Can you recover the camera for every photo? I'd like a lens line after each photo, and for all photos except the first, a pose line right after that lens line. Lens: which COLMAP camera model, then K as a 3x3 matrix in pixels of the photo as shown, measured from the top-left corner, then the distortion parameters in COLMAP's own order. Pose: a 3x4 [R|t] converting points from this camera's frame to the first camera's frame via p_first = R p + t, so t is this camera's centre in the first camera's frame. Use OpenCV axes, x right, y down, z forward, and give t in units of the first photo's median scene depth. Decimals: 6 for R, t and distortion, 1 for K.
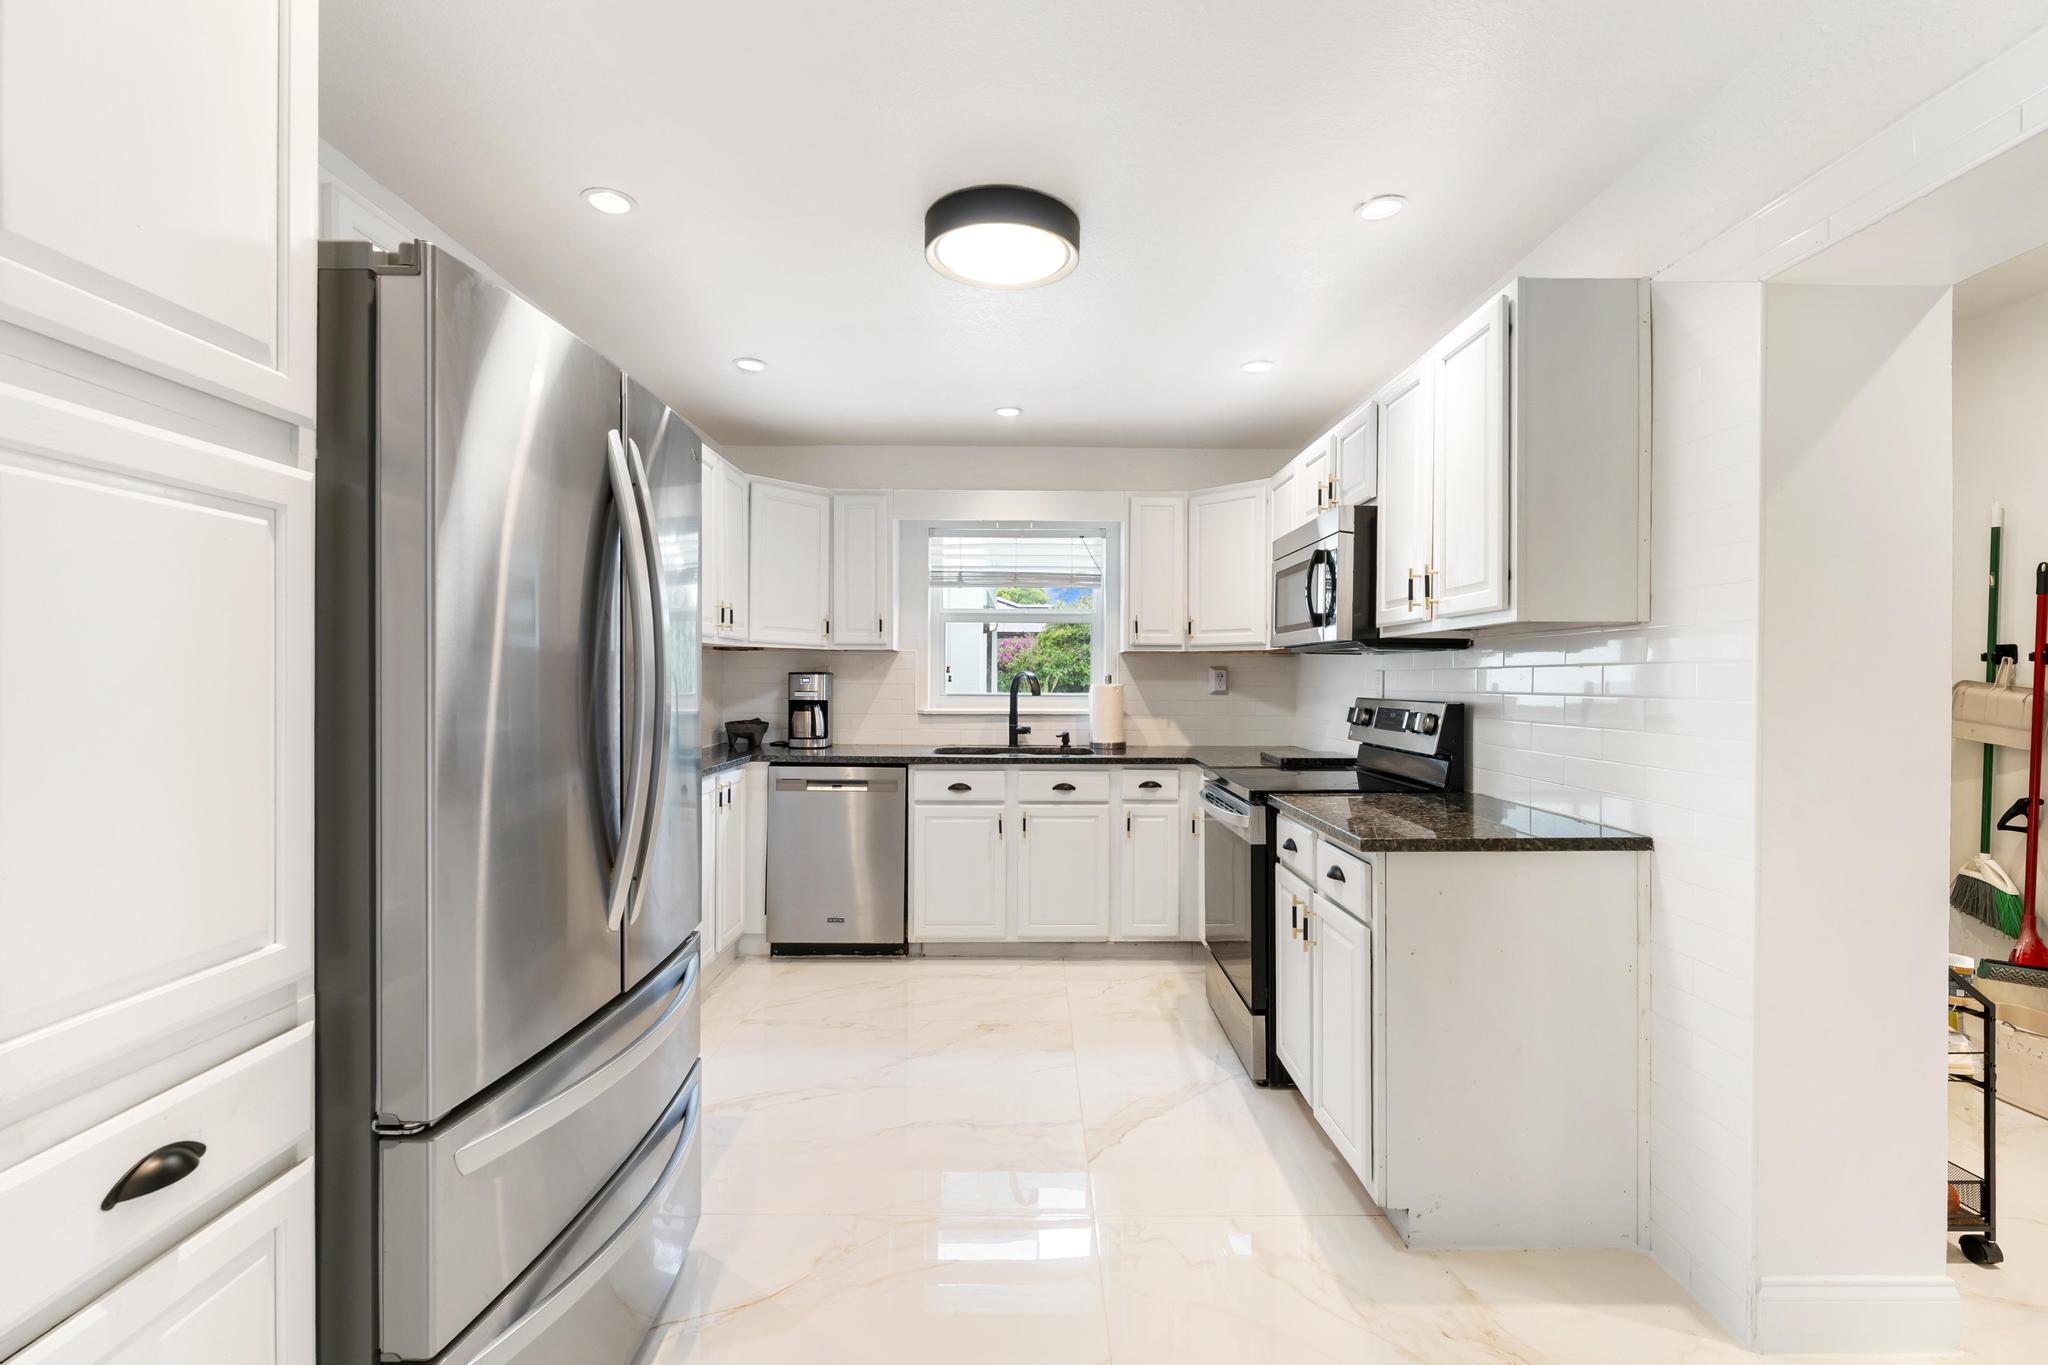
lens RADIAL K [[910.2, 0, 1028.4], [0, 910.2, 675.6], [0, 0, 1]] dist [-0.001267, -0.000004]
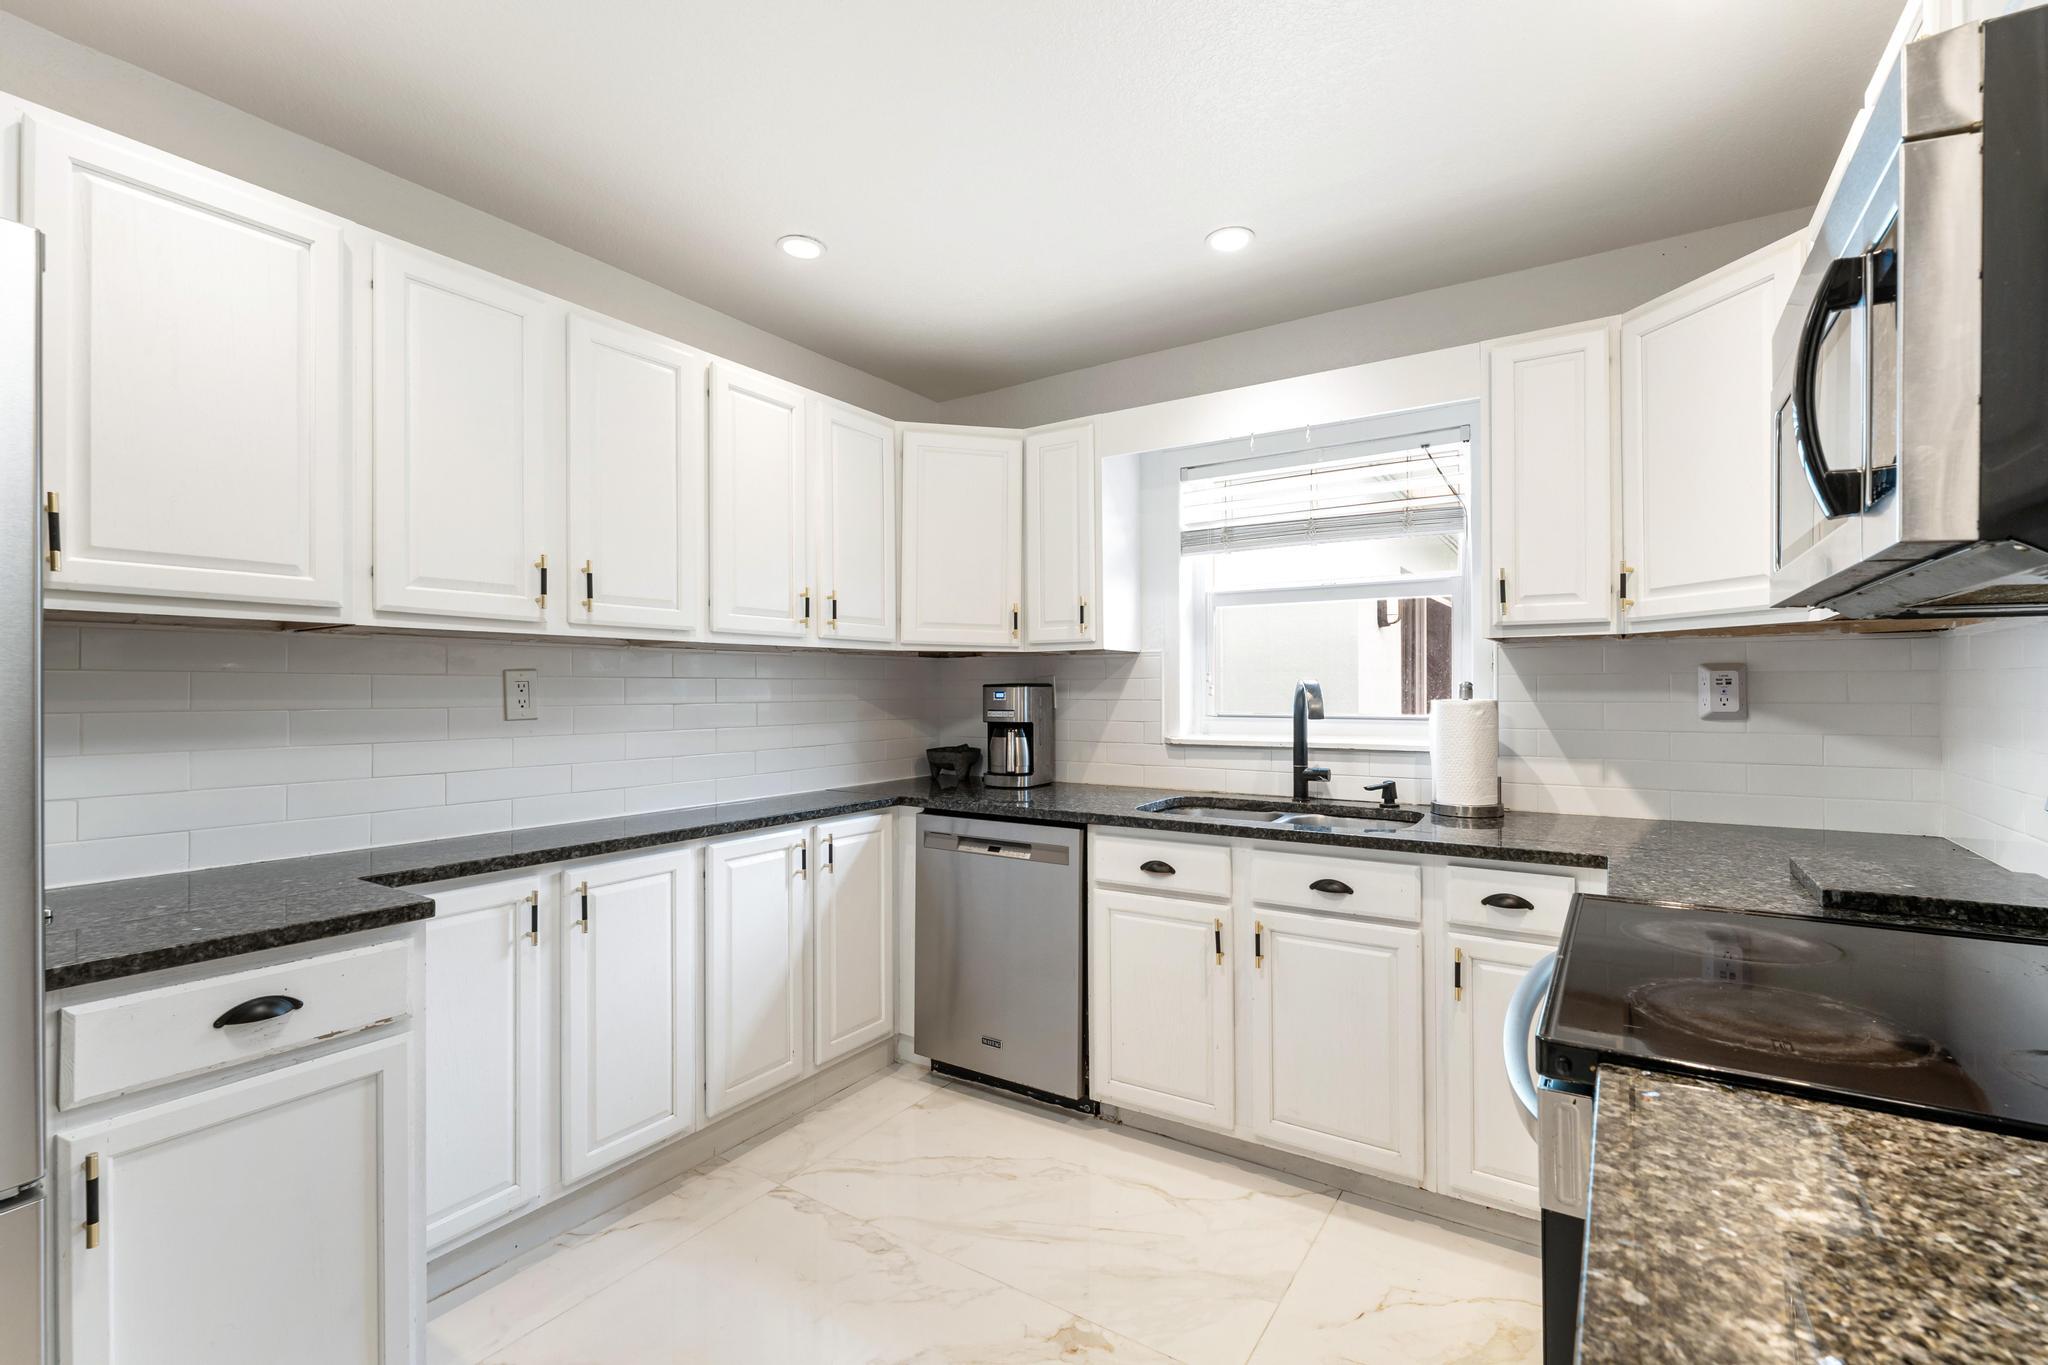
lens RADIAL K [[902.3, 0, 1024.0], [0, 902.3, 682.5], [0, 0, 1]] dist [-0.000761, 0.000132]
pose [[0.833420, -0.011656, -0.552517, 0.174767], [0.008750, 0.999931, -0.007897, 0.001217], [0.552570, 0.001747, 0.833464, 0.409863]]
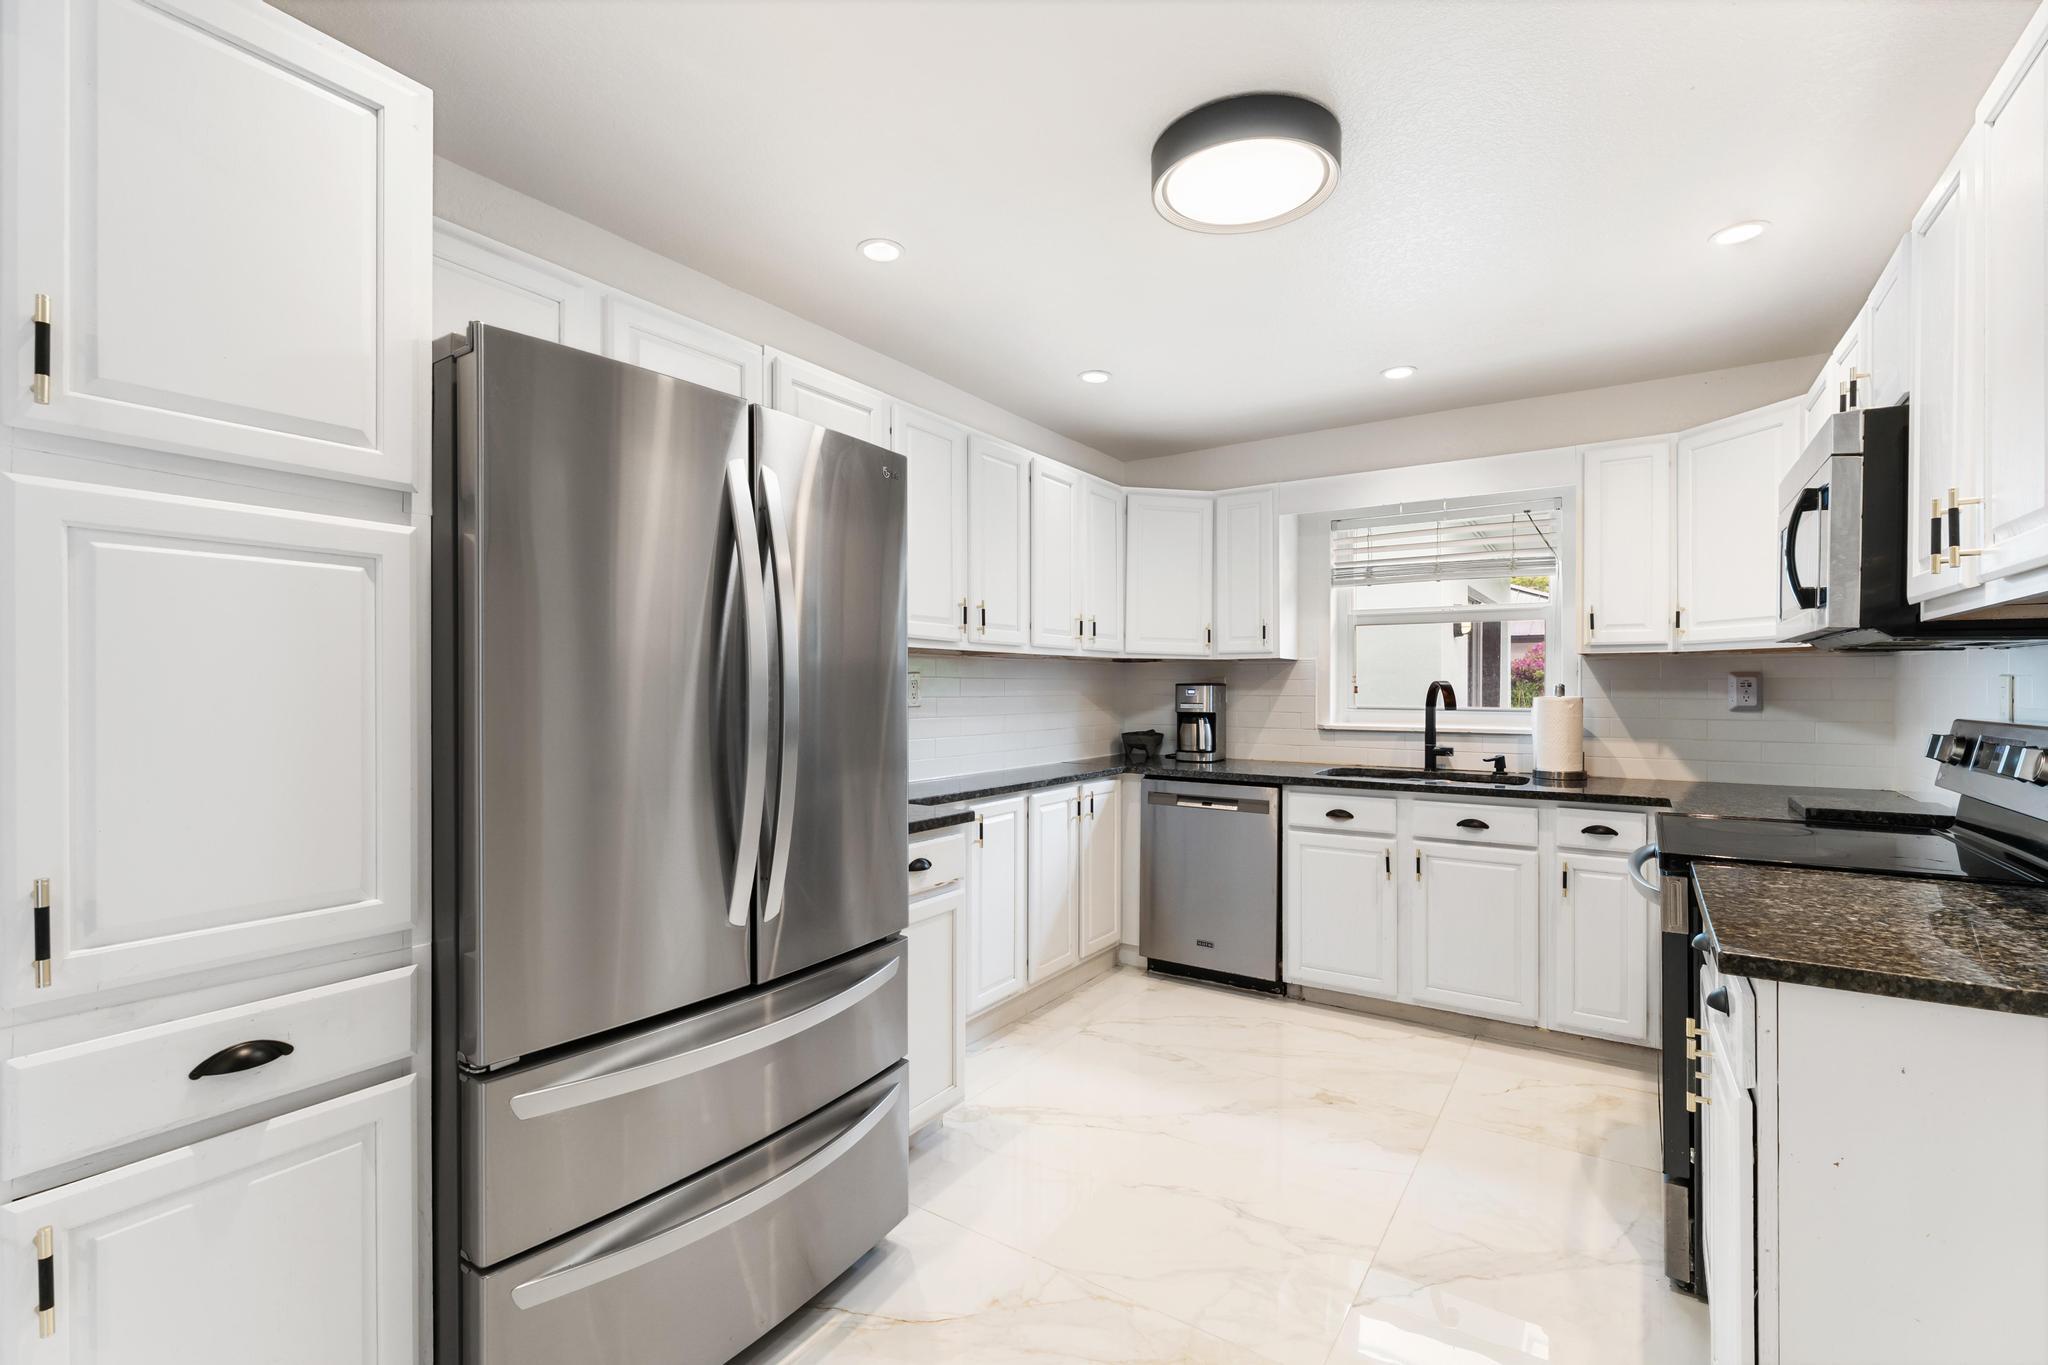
lens RADIAL K [[898.6, 0, 1023.8], [0, 898.6, 686.5], [0, 0, 1]] dist [-0.000253, 0.000065]
pose [[0.826285, -0.003857, -0.563240, 0.148360], [0.003626, 0.999992, -0.001529, 0.000487], [0.563241, -0.000779, 0.826292, 0.110541]]
